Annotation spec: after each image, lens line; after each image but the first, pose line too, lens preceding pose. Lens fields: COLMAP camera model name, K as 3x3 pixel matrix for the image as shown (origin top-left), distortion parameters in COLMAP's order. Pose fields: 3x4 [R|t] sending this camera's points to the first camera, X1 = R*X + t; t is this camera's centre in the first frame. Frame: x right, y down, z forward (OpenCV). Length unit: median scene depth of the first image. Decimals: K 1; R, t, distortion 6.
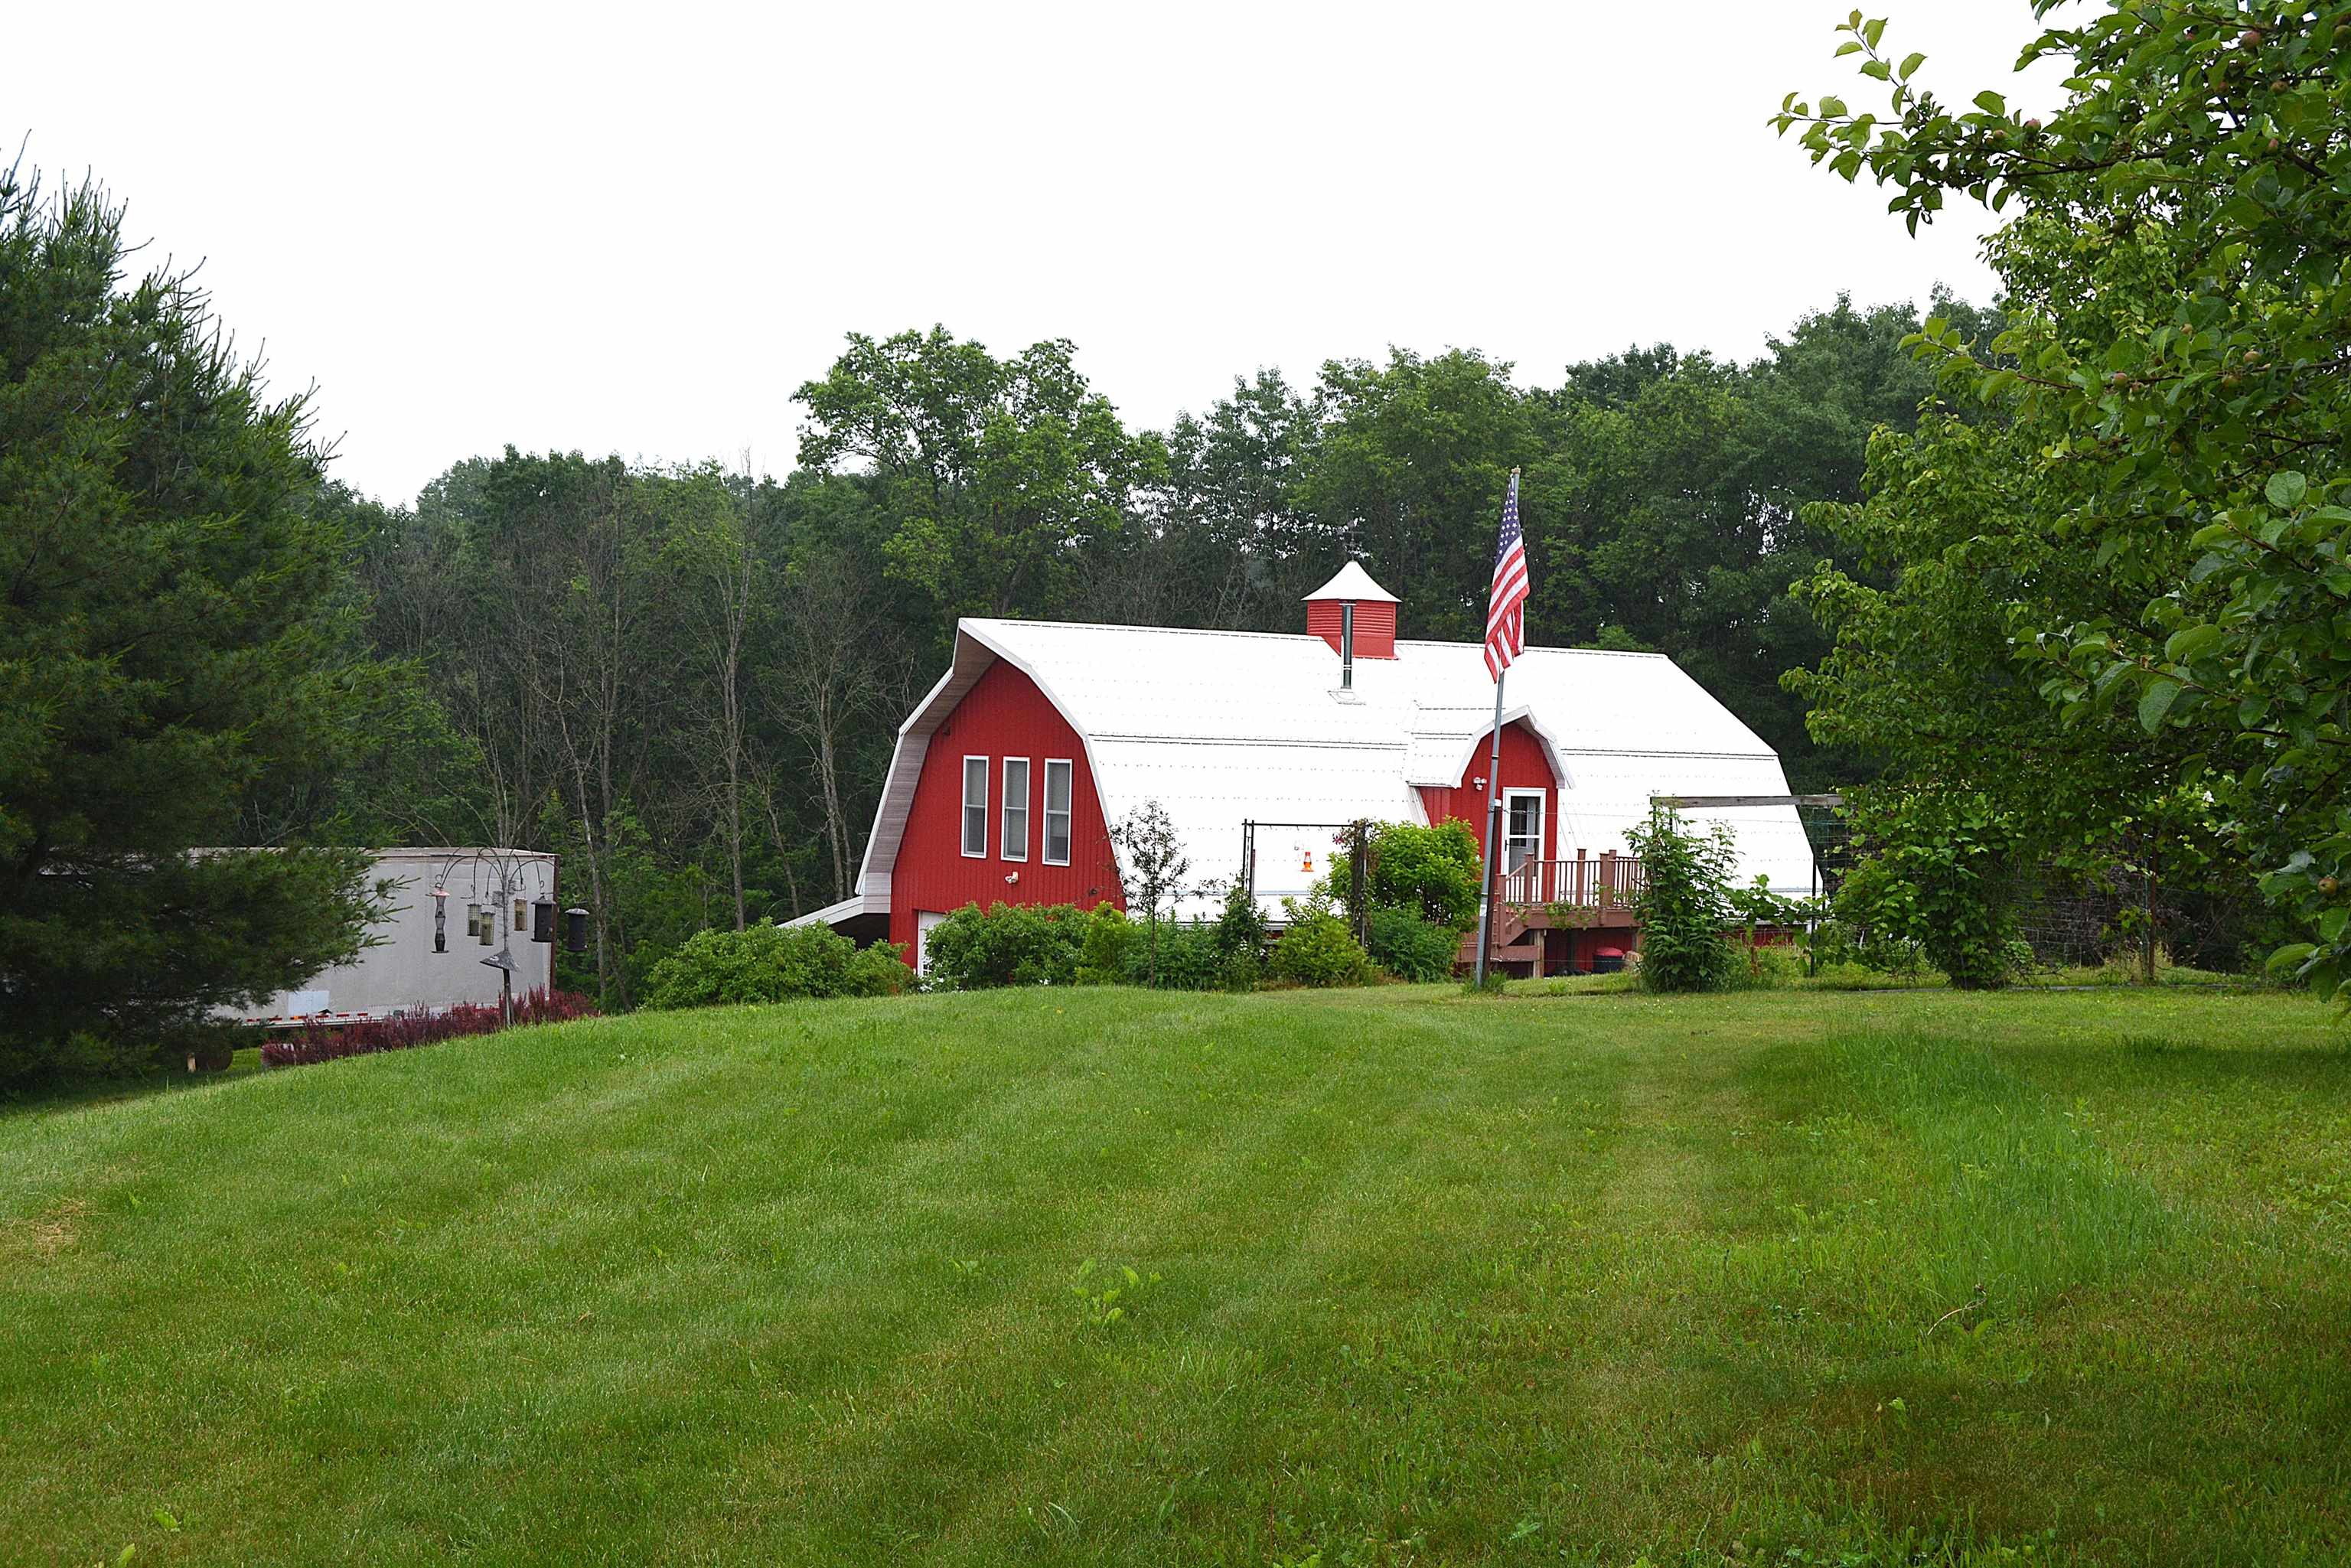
lens RADIAL K [[3148.9, 0, 1175.5], [0, 3148.9, 784.0], [0, 0, 1]] dist [0.000093, -0.000296]
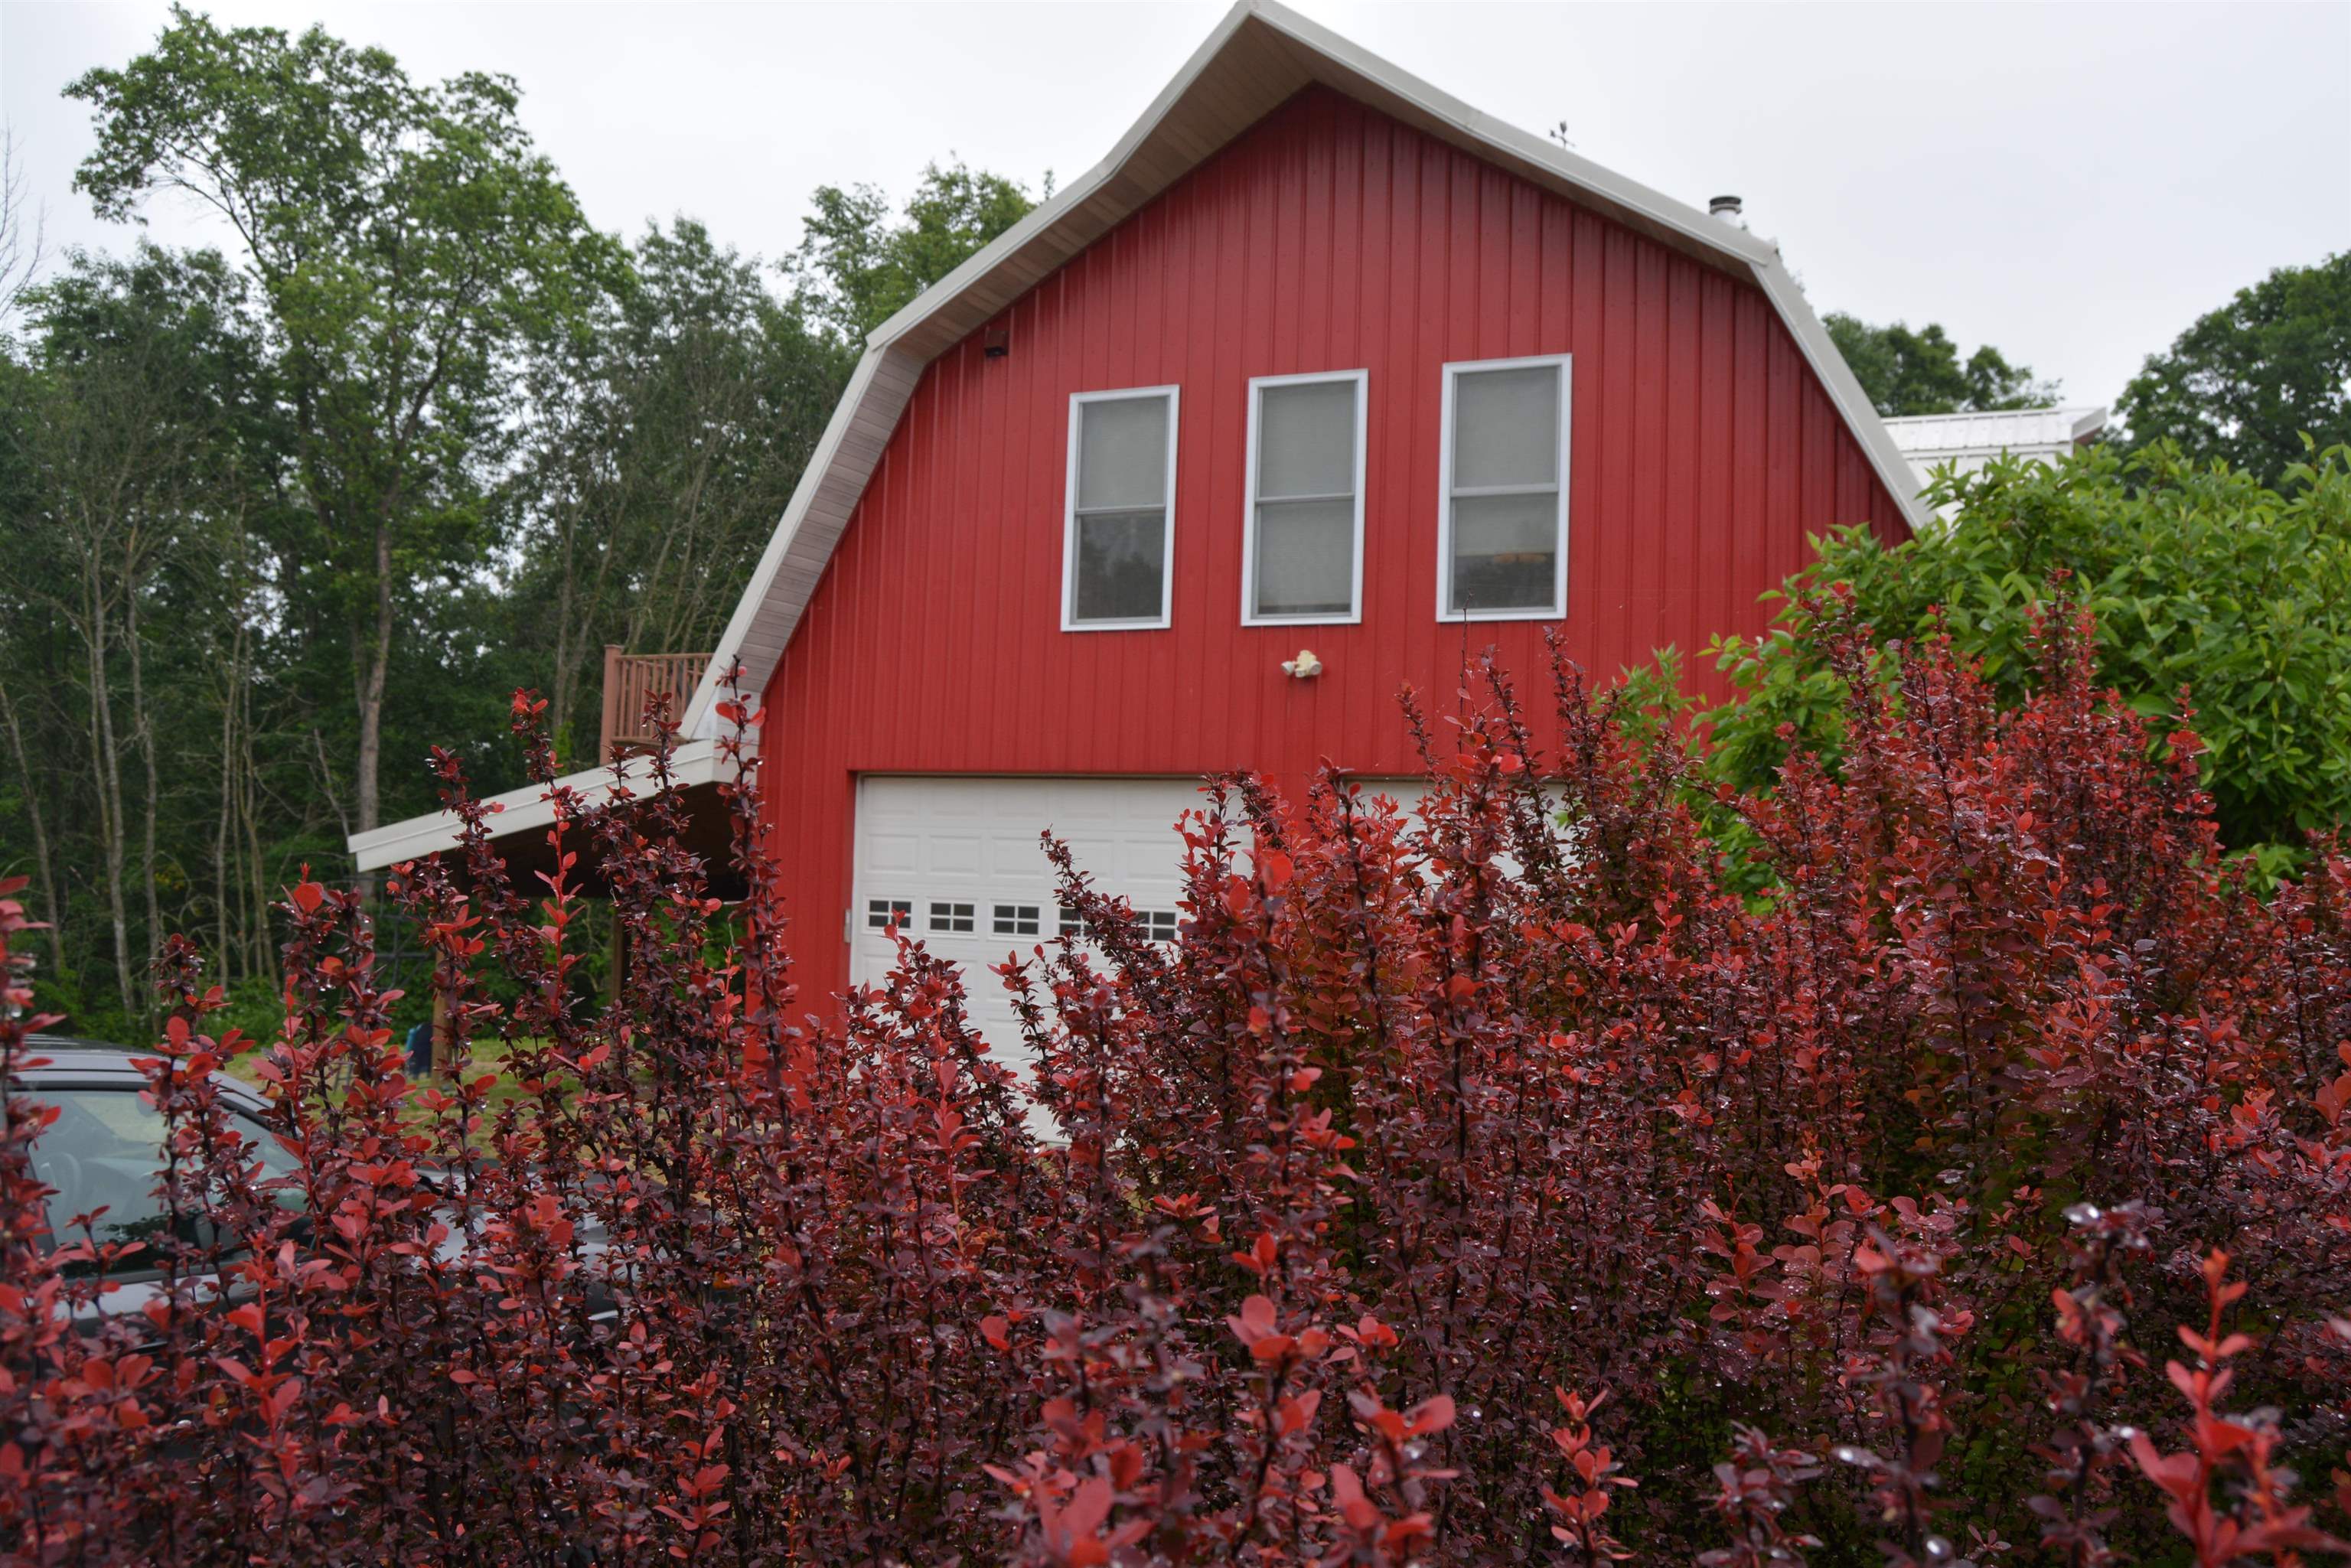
lens RADIAL K [[1978.2, 0, 1175.5], [0, 1978.2, 784.0], [0, 0, 1]] dist [-0.076809, 0.022451]
pose [[0.840551, 0.032819, 0.540737, -0.141126], [-0.005531, 0.998631, -0.052012, 0.040782], [-0.541704, 0.040728, 0.839582, 0.555429]]
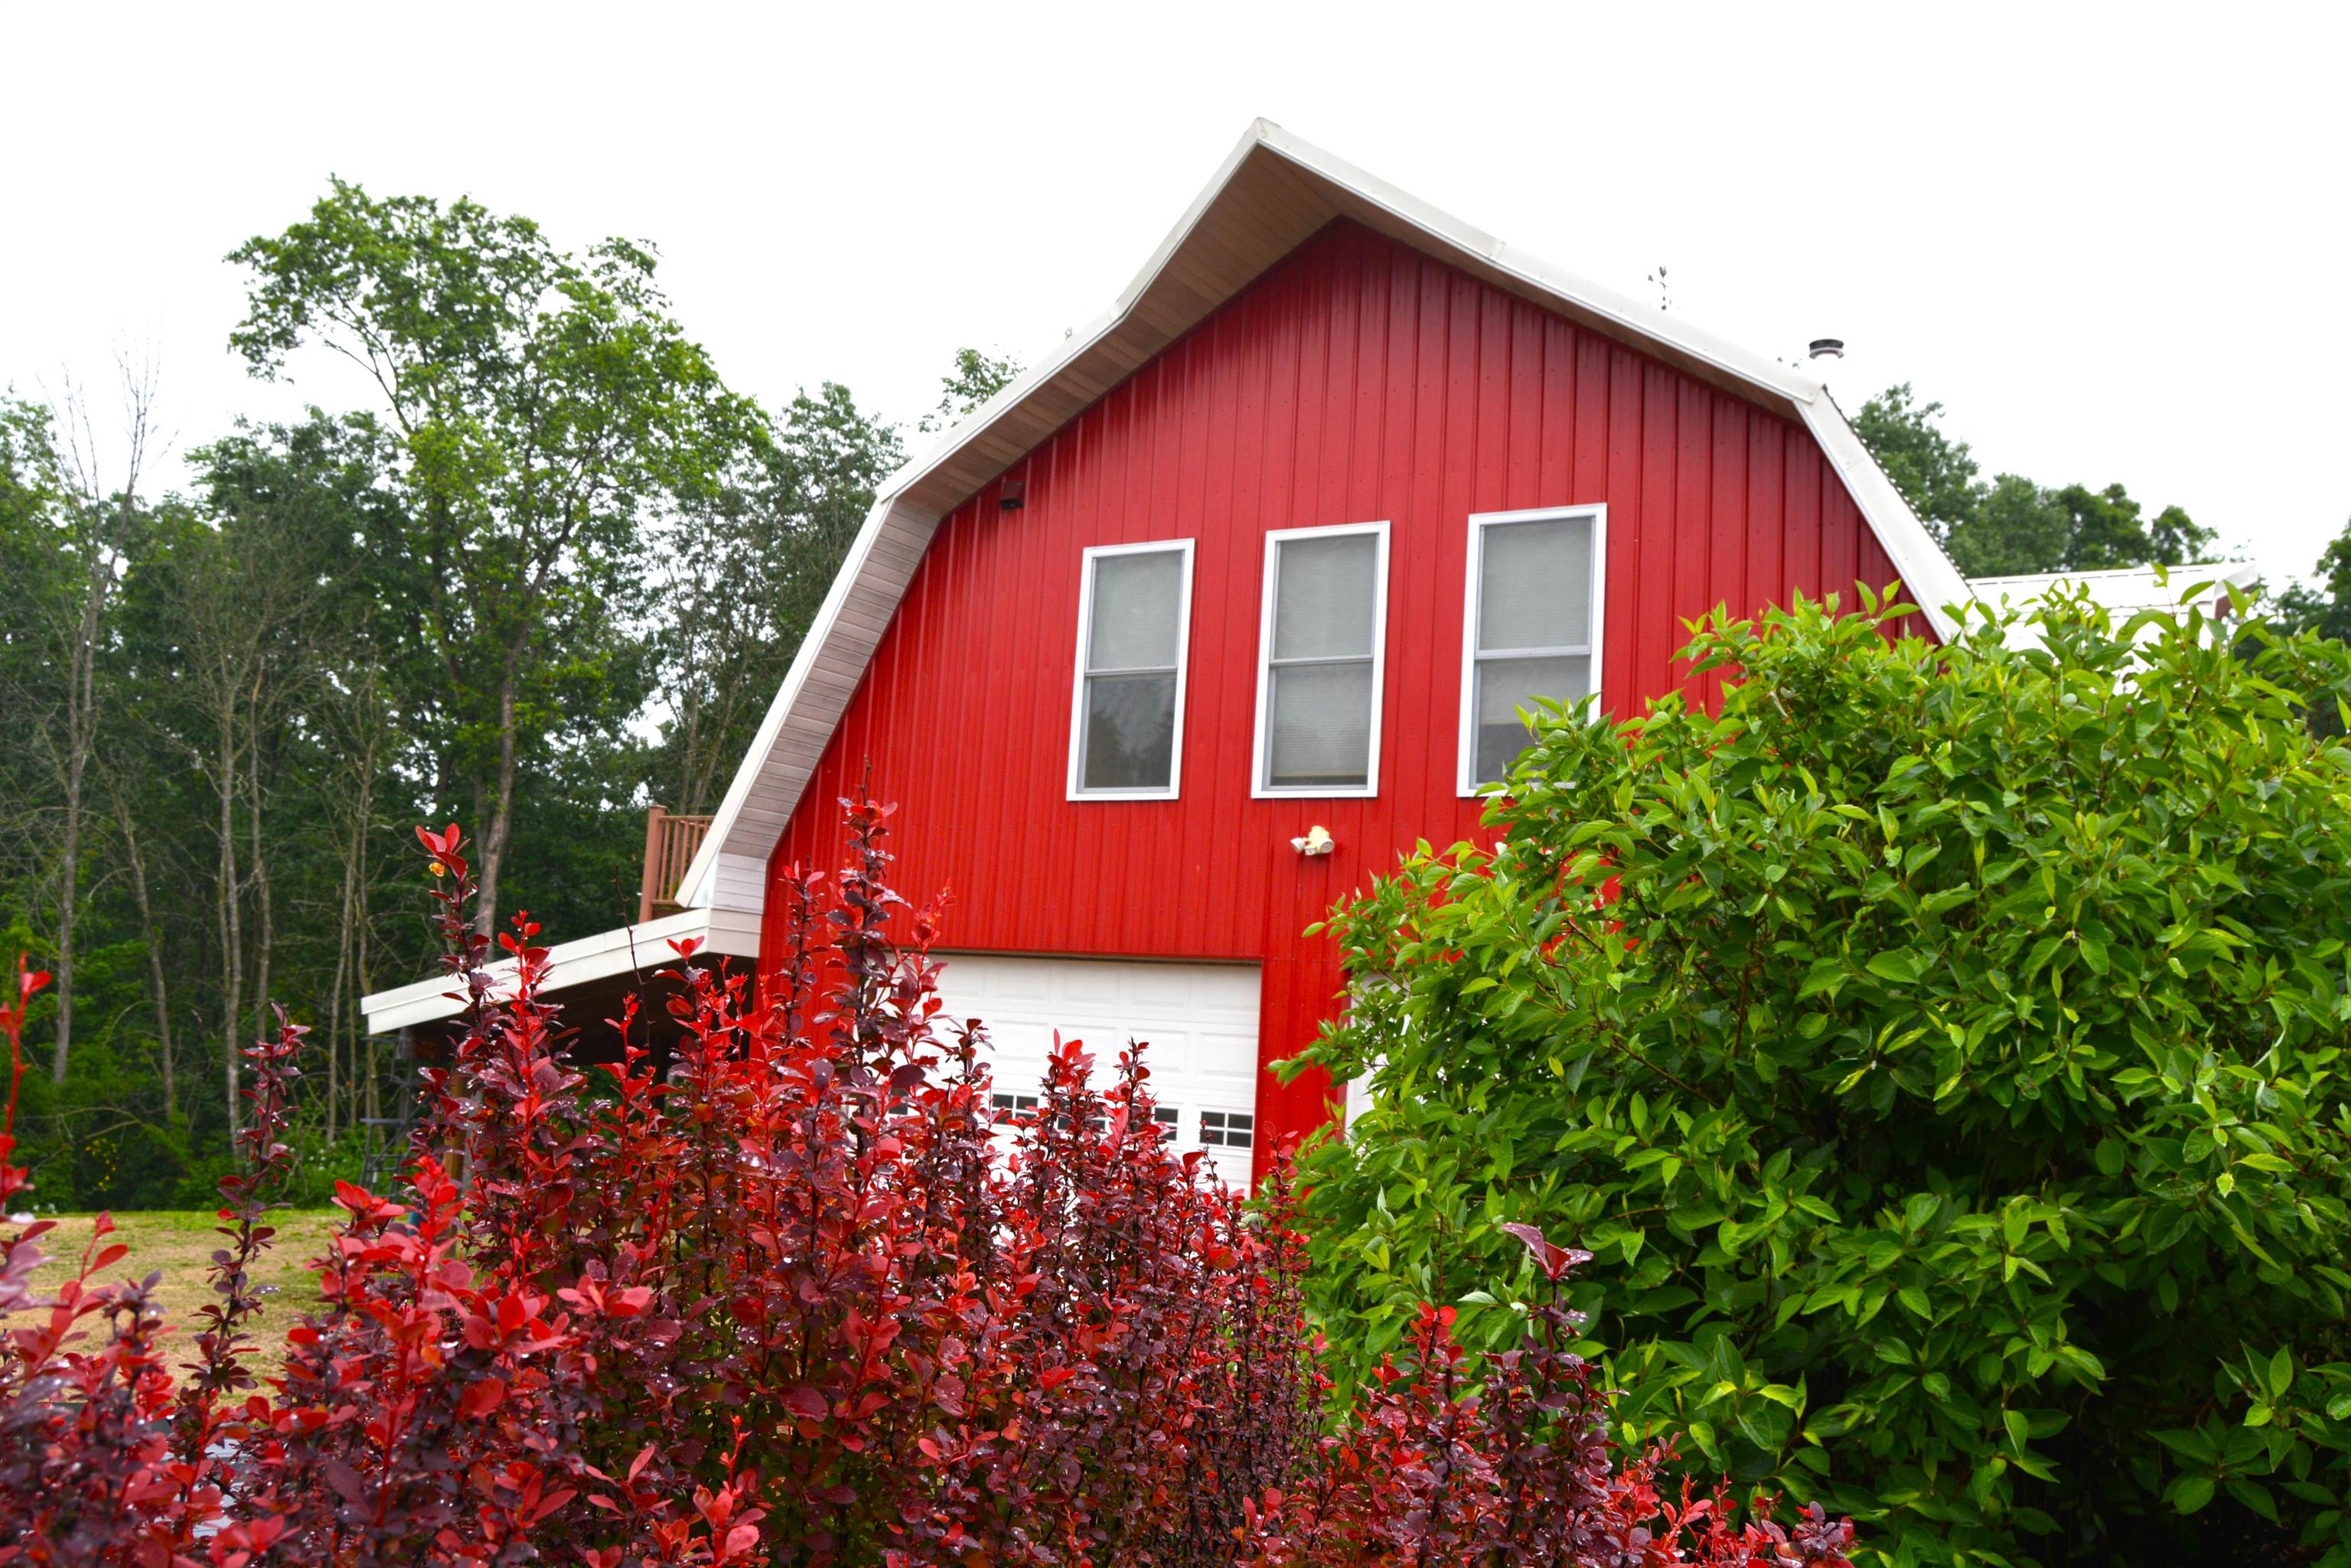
lens RADIAL K [[1978.2, 0, 1175.5], [0, 1978.2, 784.0], [0, 0, 1]] dist [-0.076809, 0.022451]
pose [[0.888664, 0.087950, 0.450045, -0.119373], [-0.031871, 0.990908, -0.130715, 0.037677], [-0.457450, 0.101818, 0.883387, 0.559410]]
